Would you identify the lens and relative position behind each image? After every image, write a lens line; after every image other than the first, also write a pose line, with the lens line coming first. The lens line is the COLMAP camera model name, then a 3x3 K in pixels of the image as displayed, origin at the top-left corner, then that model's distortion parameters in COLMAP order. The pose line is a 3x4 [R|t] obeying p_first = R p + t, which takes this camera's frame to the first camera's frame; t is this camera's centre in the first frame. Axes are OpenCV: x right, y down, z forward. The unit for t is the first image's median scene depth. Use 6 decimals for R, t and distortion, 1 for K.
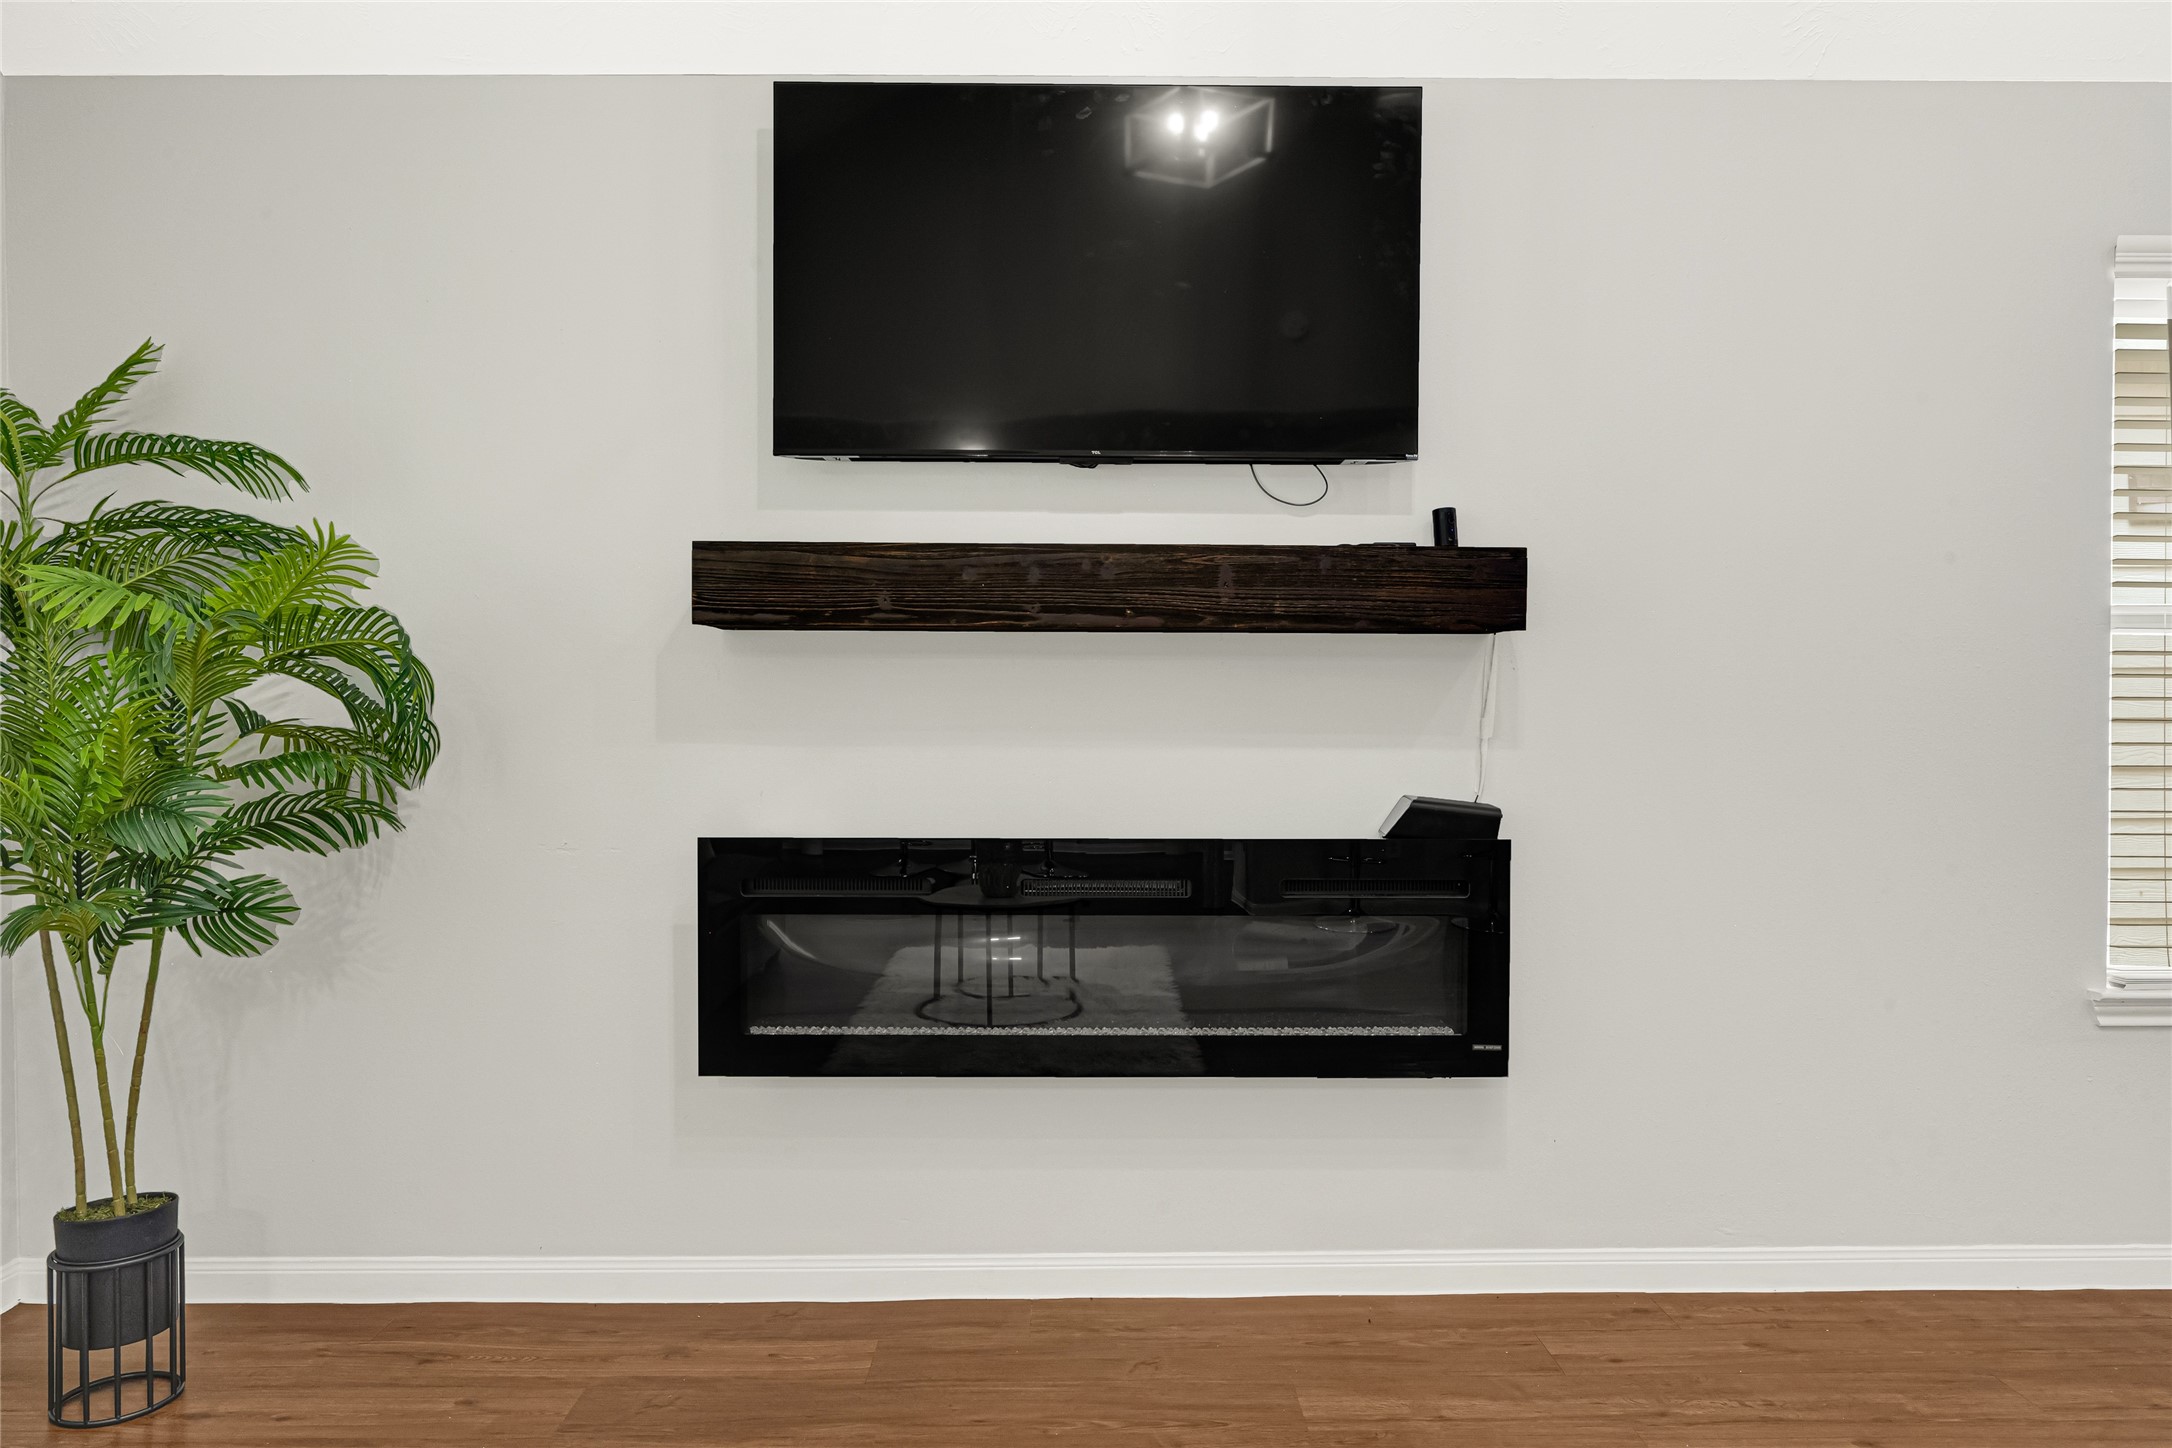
lens RADIAL K [[1486.3, 0, 1083.6], [0, 1486.3, 715.3], [0, 0, 1]] dist [-0.006002, -0.002739]
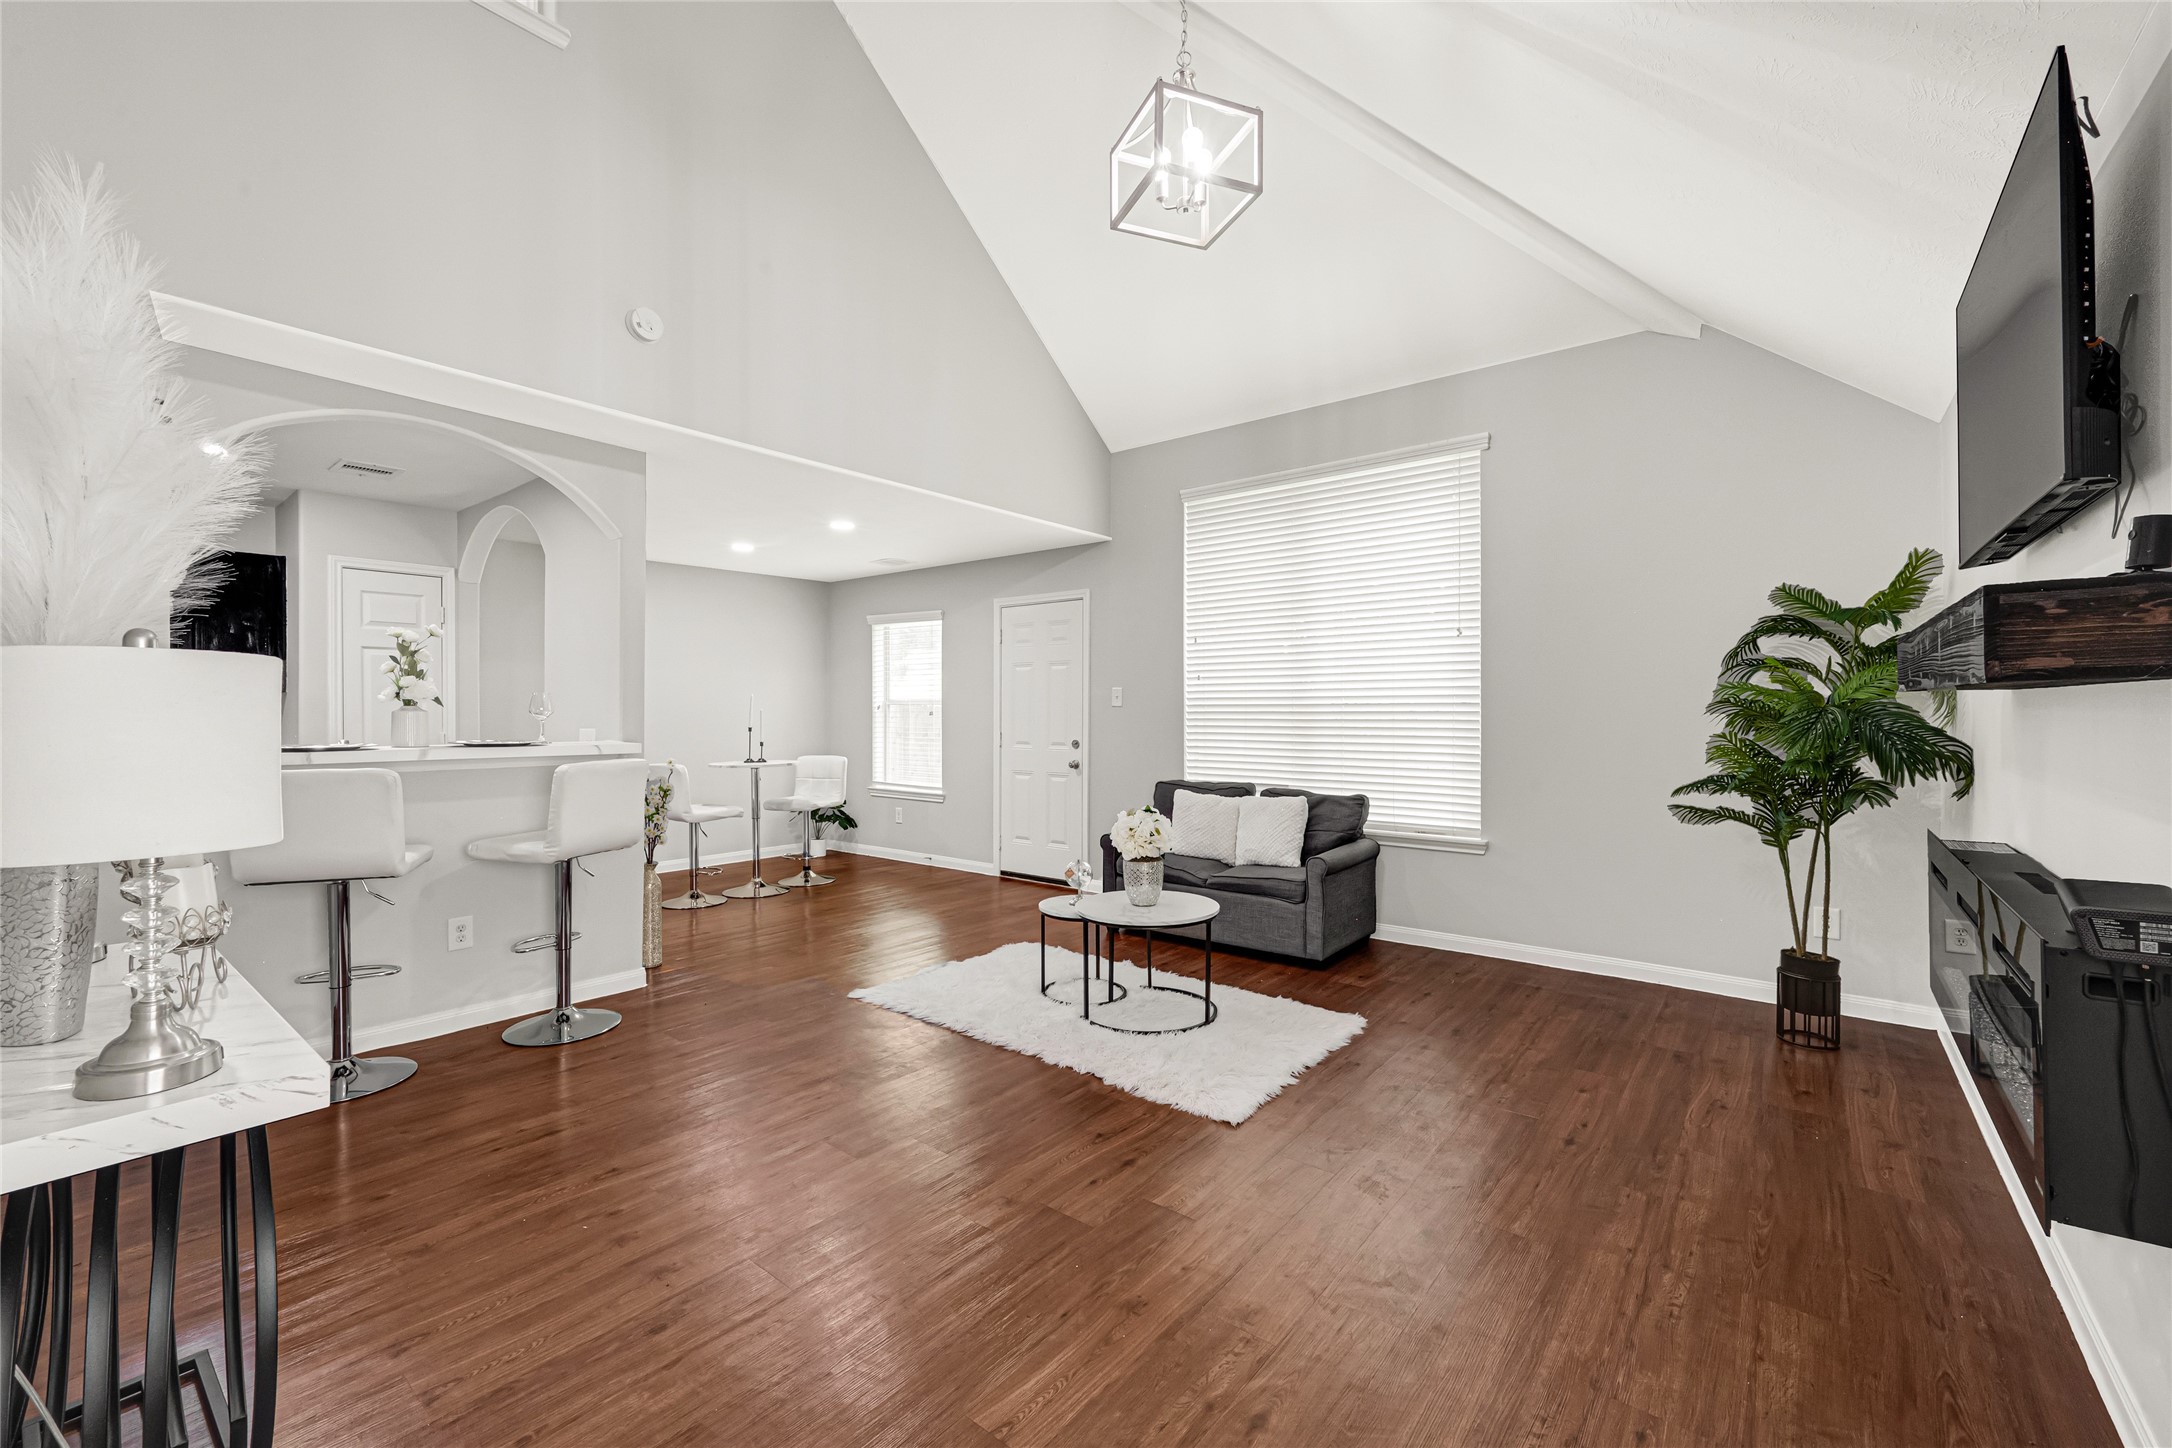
lens RADIAL K [[879.7, 0, 1083.5], [0, 879.7, 718.7], [0, 0, 1]] dist [0.000643, -0.005399]
pose [[-0.632500, 0.007710, -0.774522, 0.976213], [0.000444, 0.999954, 0.009592, -0.041303], [0.774560, 0.005723, -0.632475, 0.888586]]
